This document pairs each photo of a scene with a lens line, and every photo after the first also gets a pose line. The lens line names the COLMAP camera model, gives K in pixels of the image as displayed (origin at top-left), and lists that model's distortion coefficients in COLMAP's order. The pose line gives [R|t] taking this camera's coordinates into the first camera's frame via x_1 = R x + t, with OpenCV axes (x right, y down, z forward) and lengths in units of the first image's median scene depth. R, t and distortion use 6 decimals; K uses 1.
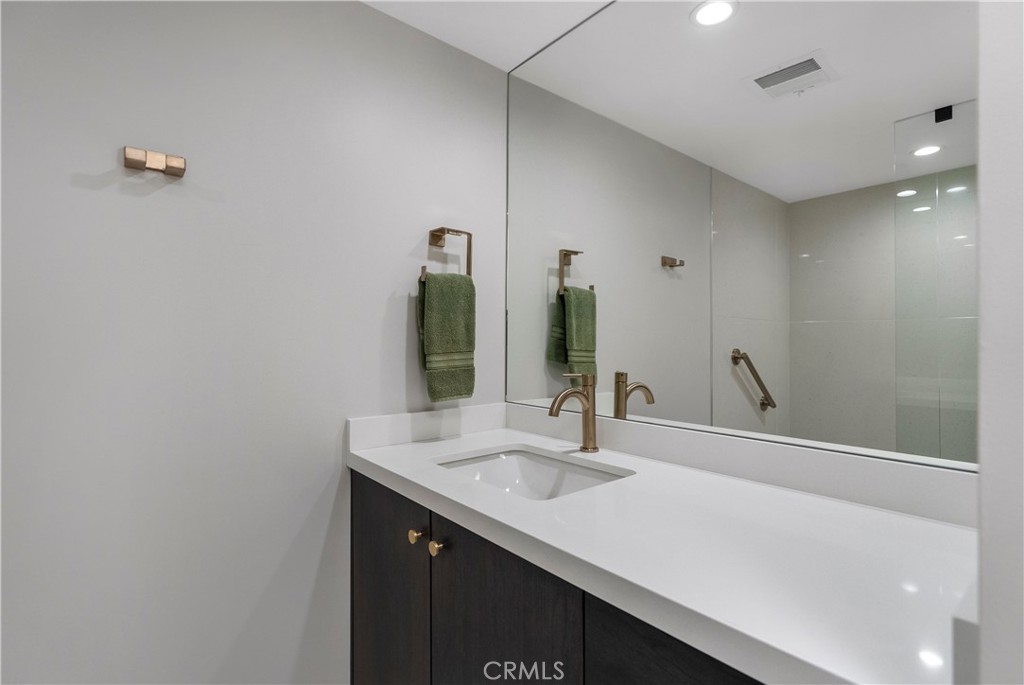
lens RADIAL K [[481.4, 0, 512.7], [0, 481.4, 337.6], [0, 0, 1]] dist [-0.002009, 0.000129]
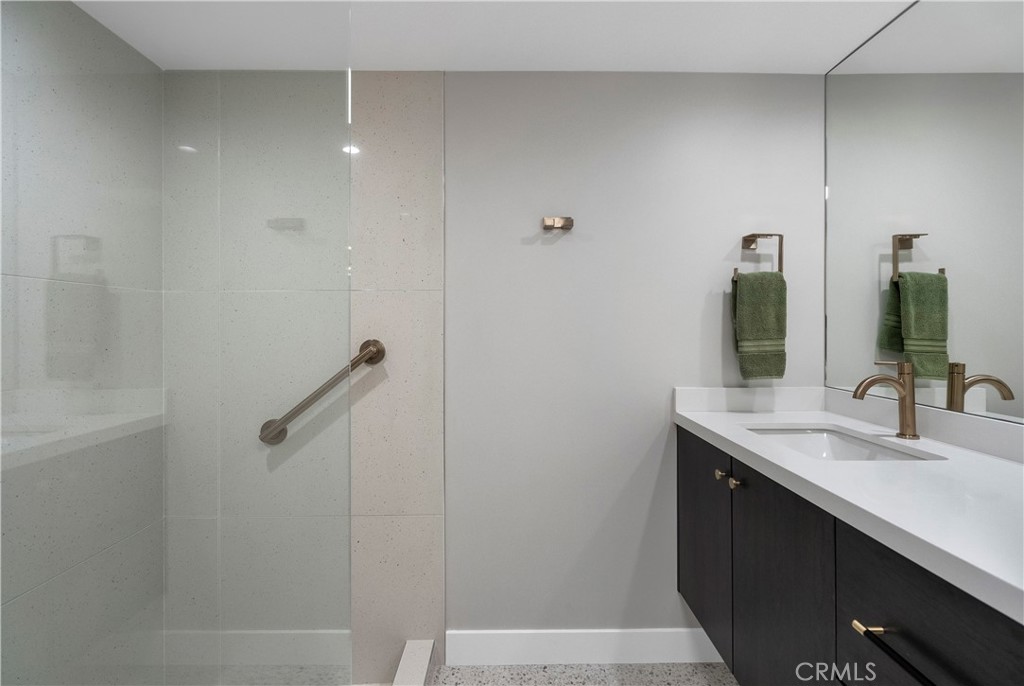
lens RADIAL K [[476.3, 0, 510.4], [0, 476.3, 318.6], [0, 0, 1]] dist [-0.001844, -0.000148]
pose [[0.768867, -0.009945, -0.639331, 0.141189], [0.005671, 0.999946, -0.008735, -0.012419], [0.639384, 0.003090, 0.768882, -0.283635]]
